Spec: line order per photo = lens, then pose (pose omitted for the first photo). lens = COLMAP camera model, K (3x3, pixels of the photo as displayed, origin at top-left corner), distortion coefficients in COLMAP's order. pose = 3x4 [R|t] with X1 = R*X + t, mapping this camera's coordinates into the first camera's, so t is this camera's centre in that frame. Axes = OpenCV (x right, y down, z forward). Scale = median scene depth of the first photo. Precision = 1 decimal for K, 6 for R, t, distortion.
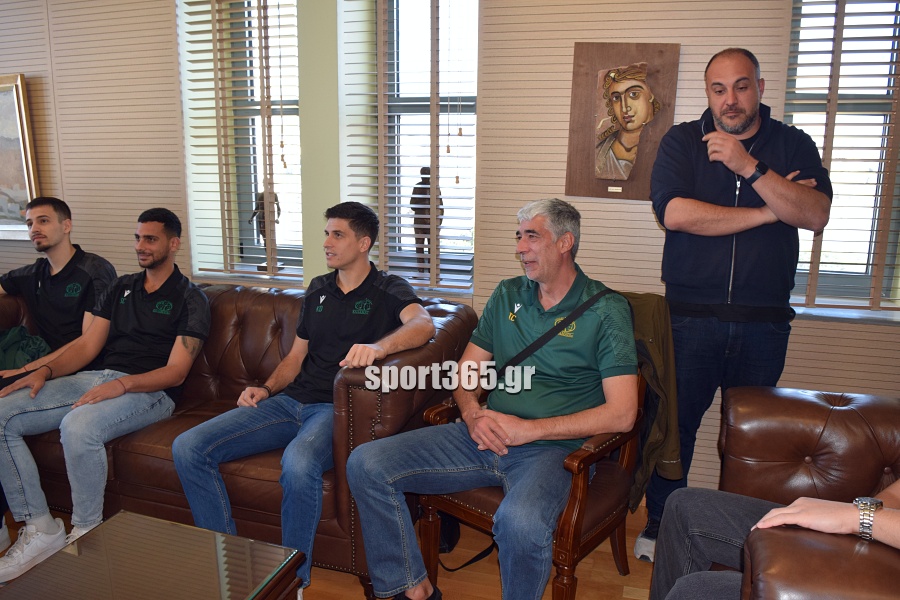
lens RADIAL K [[702.1, 0, 452.0], [0, 702.1, 307.1], [0, 0, 1]] dist [-0.098919, 0.027769]
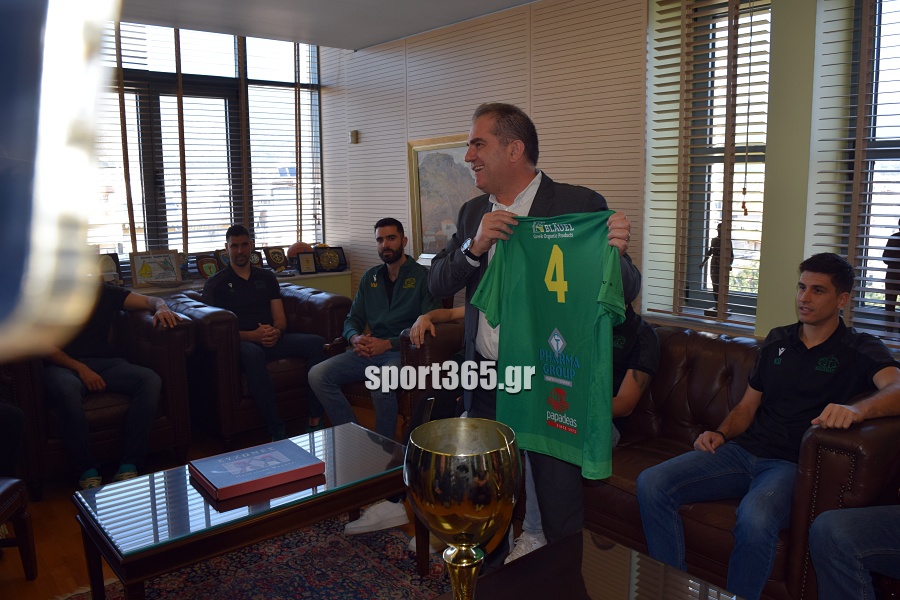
lens RADIAL K [[702.1, 0, 453.3], [0, 702.1, 307.4], [0, 0, 1]] dist [-0.098919, 0.027769]
pose [[0.842619, 0.072585, -0.533596, -0.064288], [-0.102519, 0.994375, -0.026626, 0.000347], [0.528662, 0.077139, 0.845320, -0.047230]]
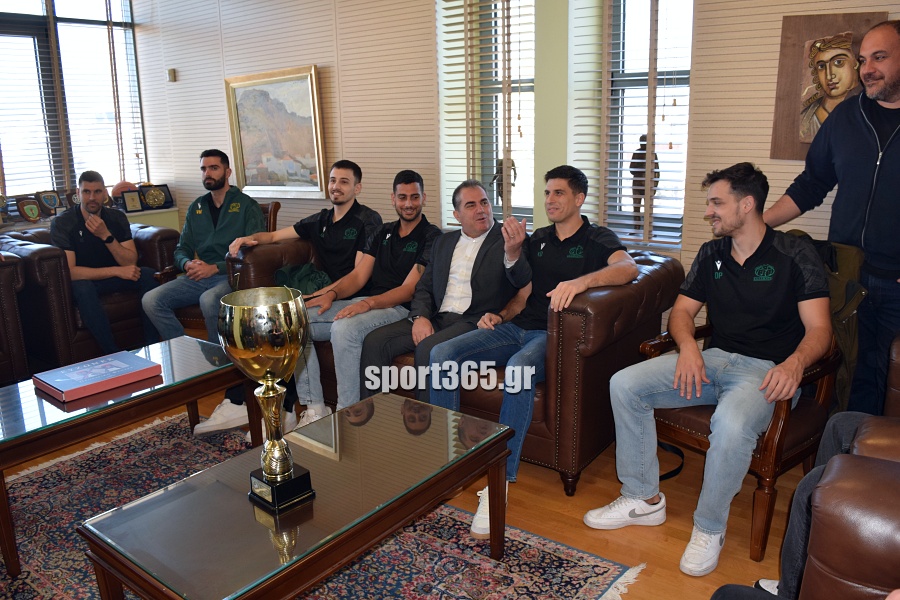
lens RADIAL K [[702.1, 0, 453.3], [0, 702.1, 302.4], [0, 0, 1]] dist [-0.098919, 0.027769]
pose [[0.942568, 0.052928, -0.329793, 0.060632], [-0.044578, 0.998466, 0.032834, 0.049220], [0.331025, -0.016247, 0.943482, -0.167683]]
